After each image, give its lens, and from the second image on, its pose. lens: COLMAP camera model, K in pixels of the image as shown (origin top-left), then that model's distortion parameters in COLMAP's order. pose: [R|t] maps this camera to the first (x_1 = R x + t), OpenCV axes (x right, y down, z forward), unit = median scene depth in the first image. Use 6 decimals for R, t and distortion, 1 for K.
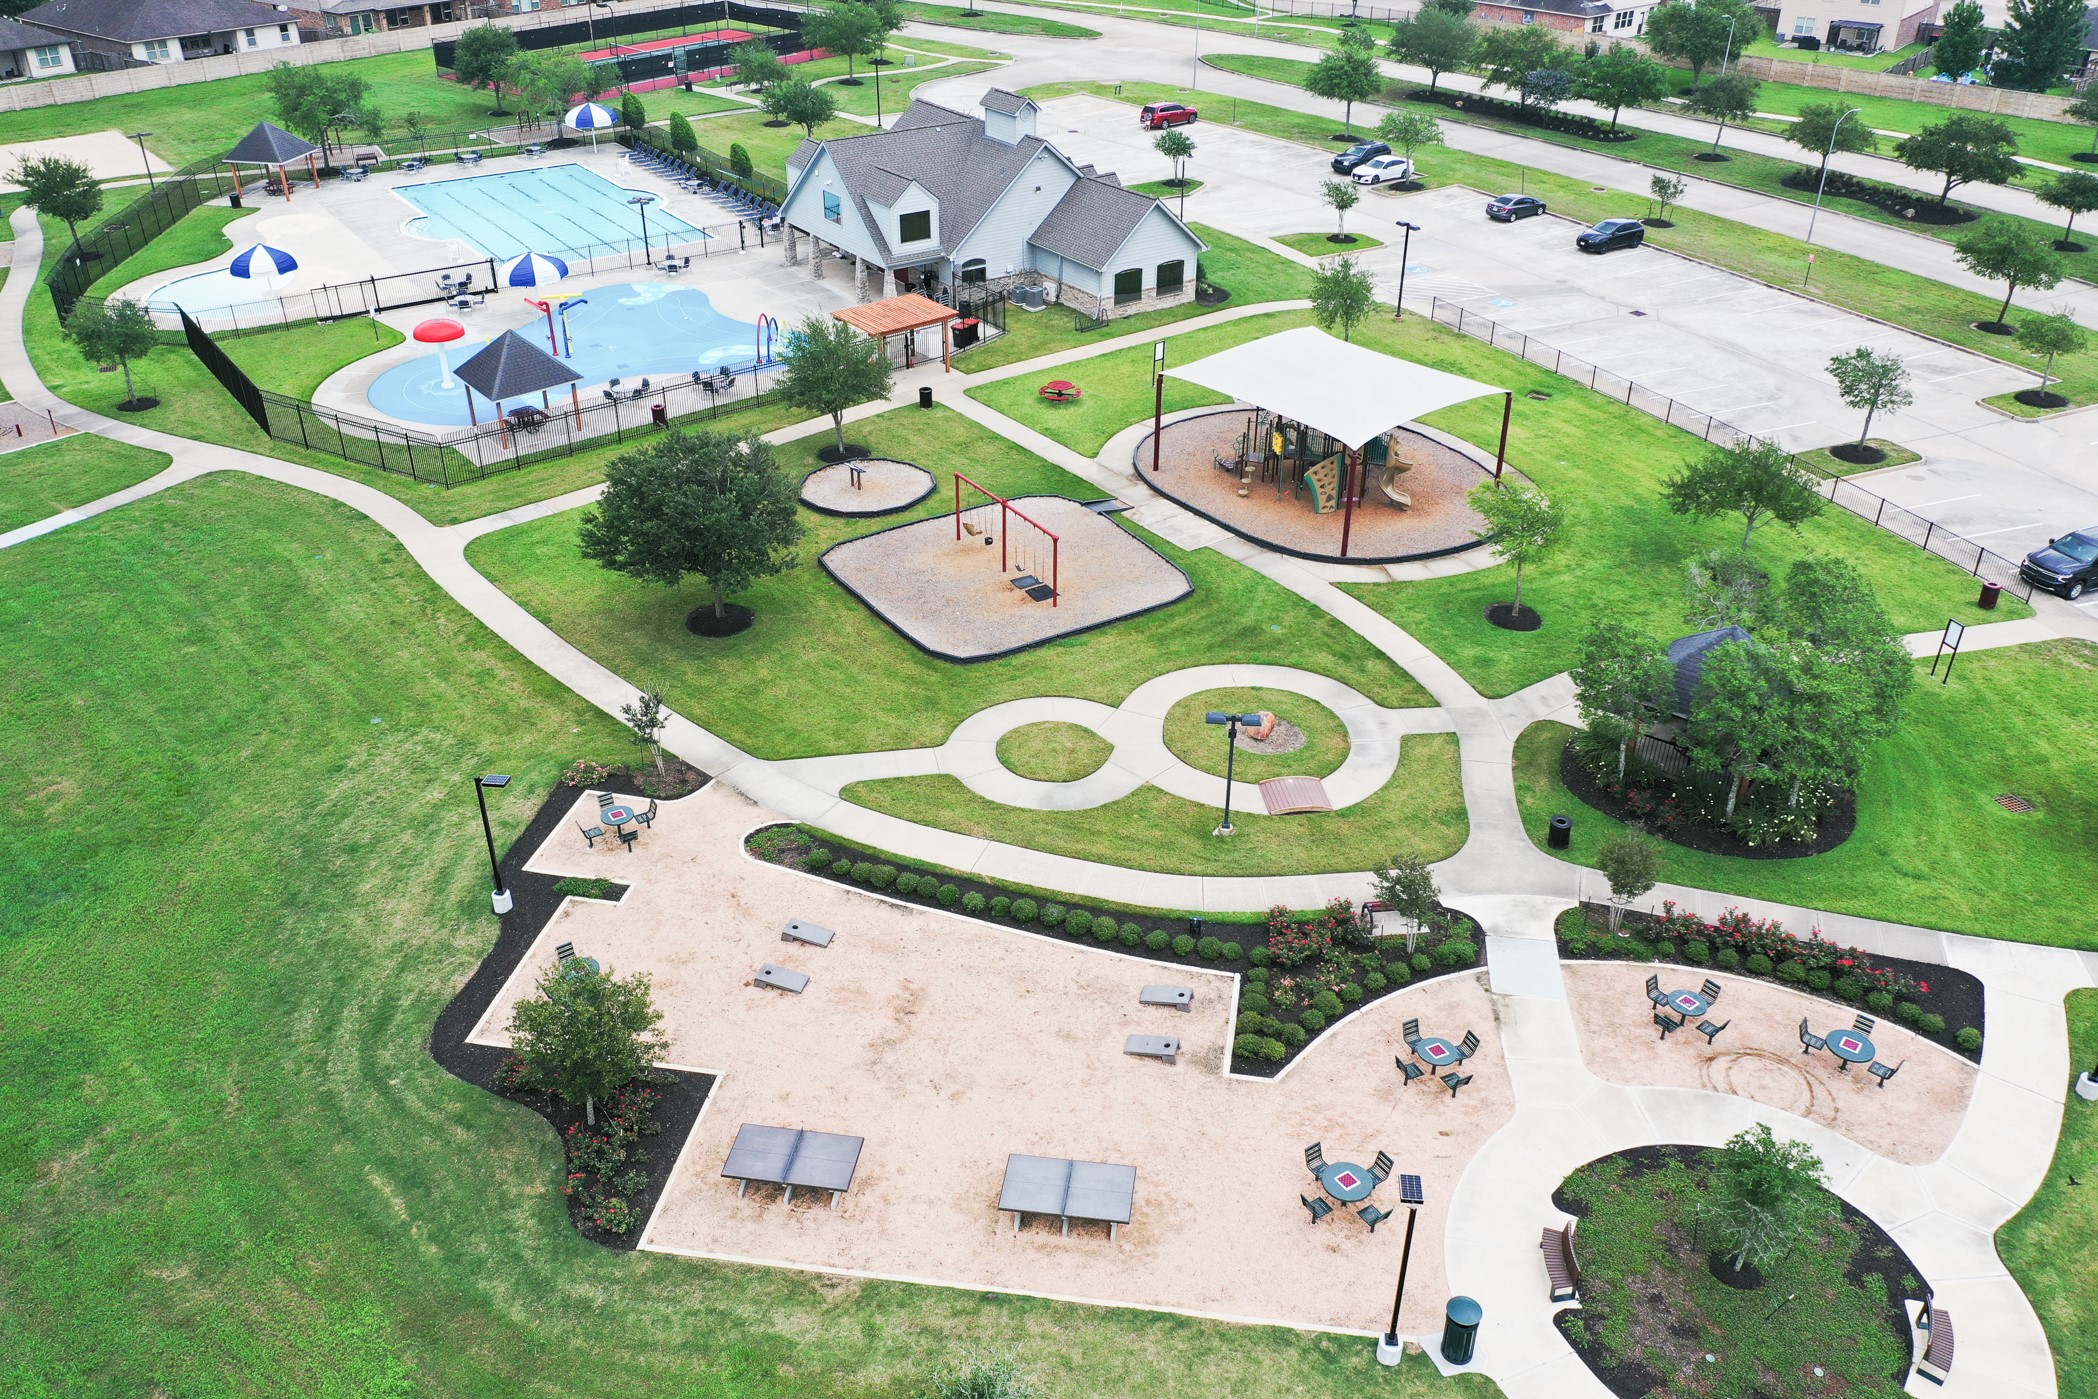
lens RADIAL K [[1662.1, 0, 1049.0], [0, 1662.1, 699.5], [0, 0, 1]] dist [0.004350, -0.003515]
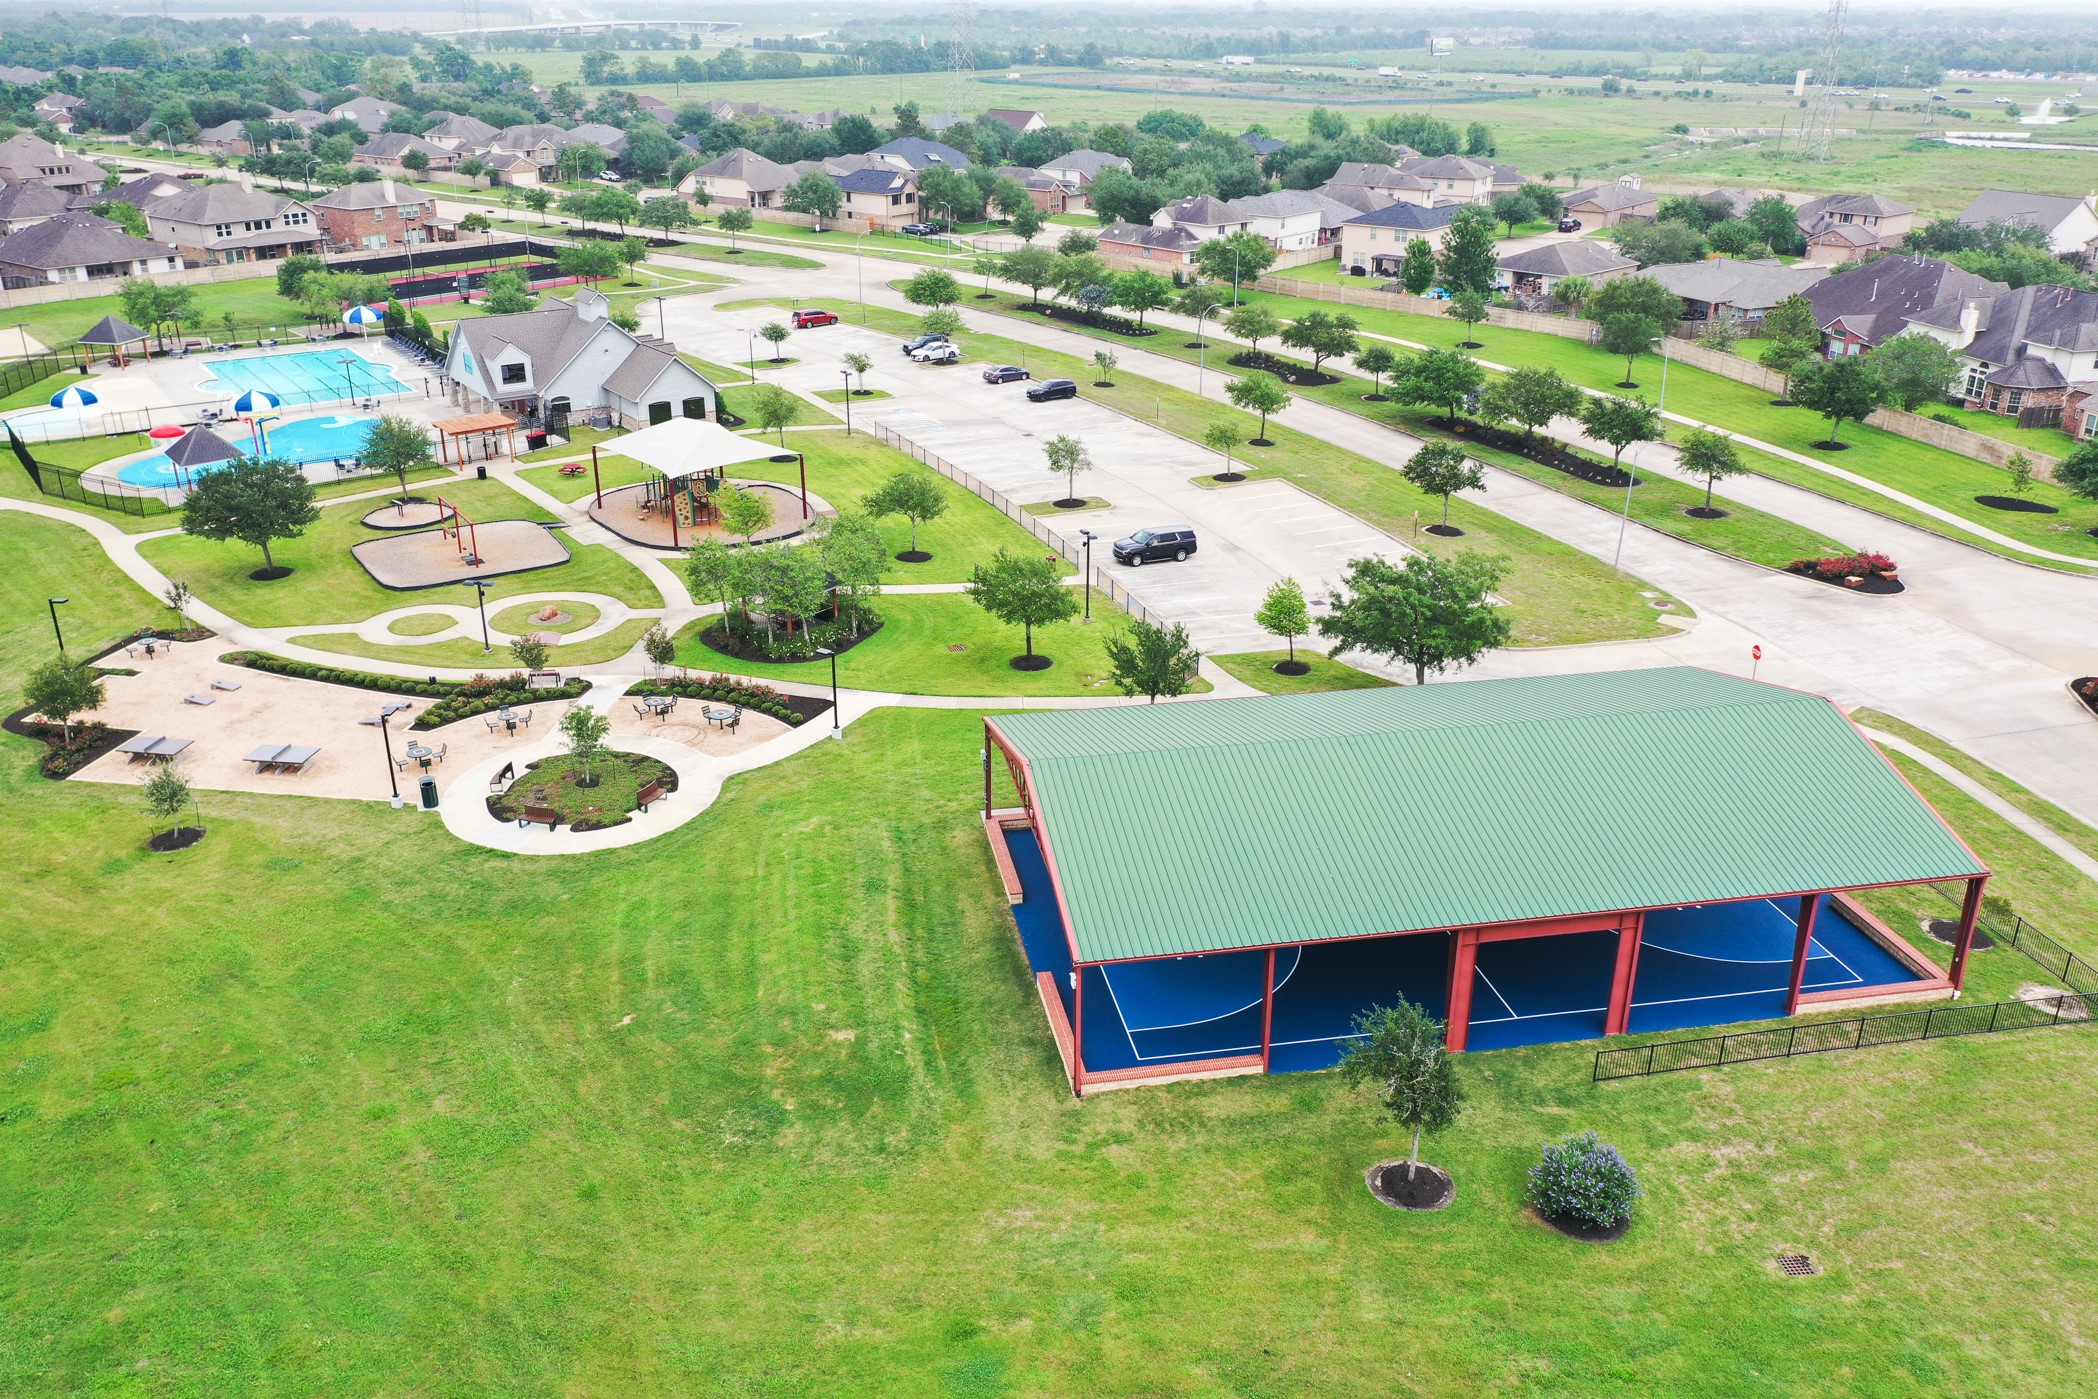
lens RADIAL K [[1662.1, 0, 1049.0], [0, 1662.1, 699.5], [0, 0, 1]] dist [0.004350, -0.003515]
pose [[0.999989, -0.001892, 0.004242, 0.379948], [0.002459, 0.990454, -0.137821, 0.204144], [-0.003941, 0.137830, 0.990448, -0.421160]]
